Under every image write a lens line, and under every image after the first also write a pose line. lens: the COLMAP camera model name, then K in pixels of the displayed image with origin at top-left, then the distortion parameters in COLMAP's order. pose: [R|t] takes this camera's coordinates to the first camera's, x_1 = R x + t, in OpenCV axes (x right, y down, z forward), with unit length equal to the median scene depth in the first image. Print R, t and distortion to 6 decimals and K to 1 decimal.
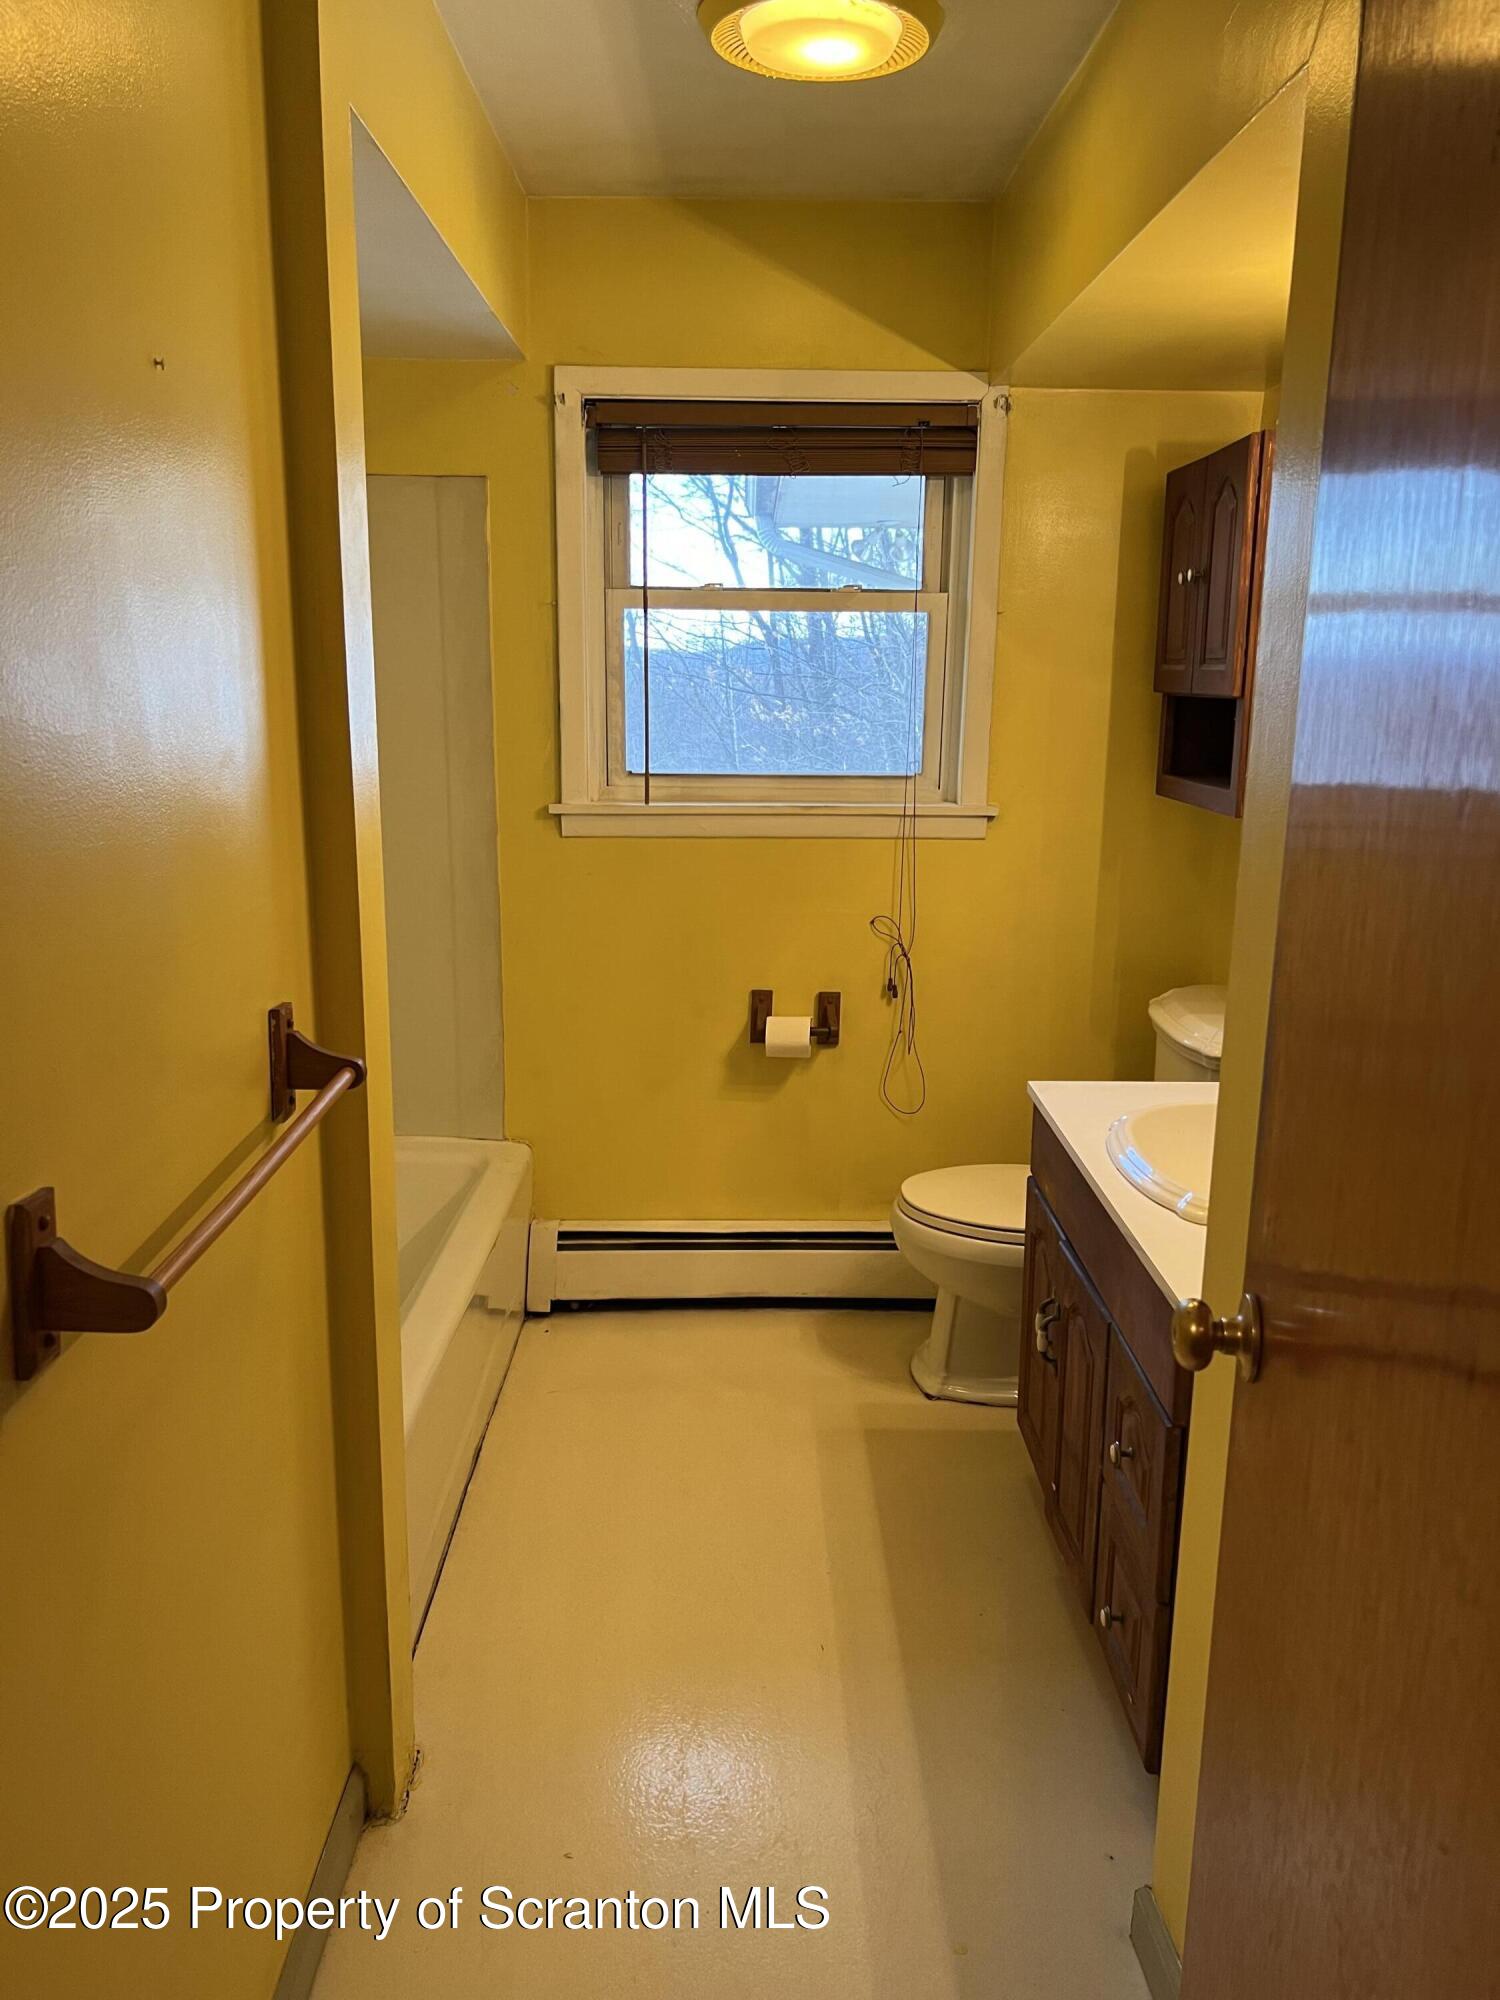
lens RADIAL K [[1501.4, 0, 750.0], [0, 1501.4, 1000.0], [0, 0, 1]] dist [0.048417, -0.061920]
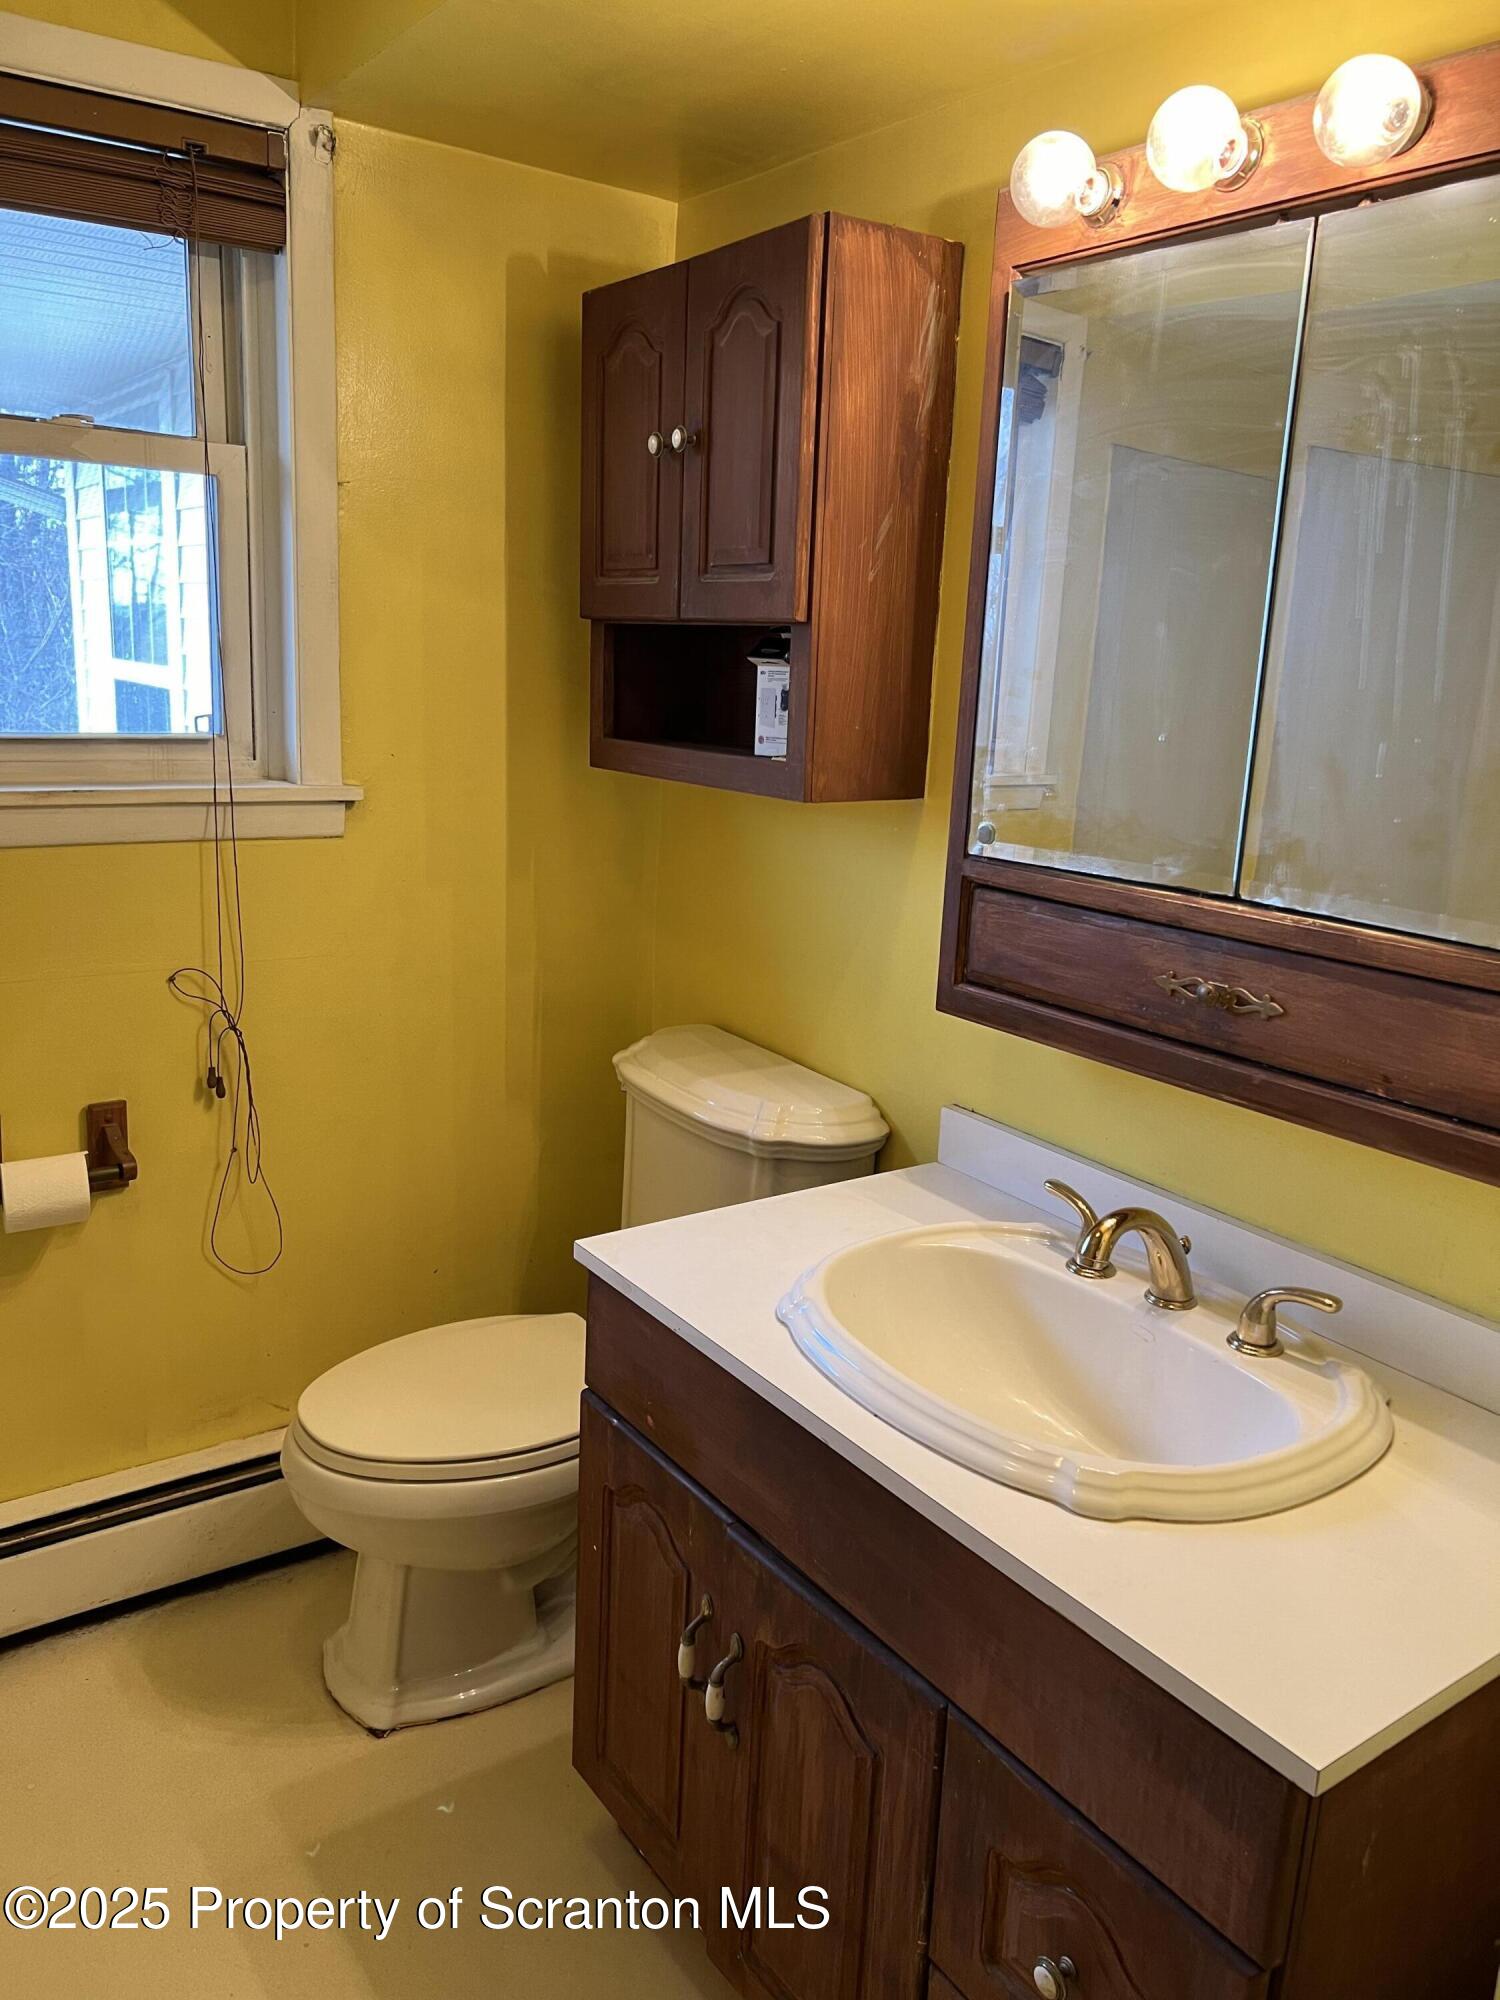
lens RADIAL K [[1501.4, 0, 750.0], [0, 1501.4, 1000.0], [0, 0, 1]] dist [0.048417, -0.061920]
pose [[0.821016, -0.101211, 0.561862, -0.075220], [0.087666, 0.994838, 0.051104, -0.057503], [-0.564135, 0.007299, 0.825651, 0.382933]]
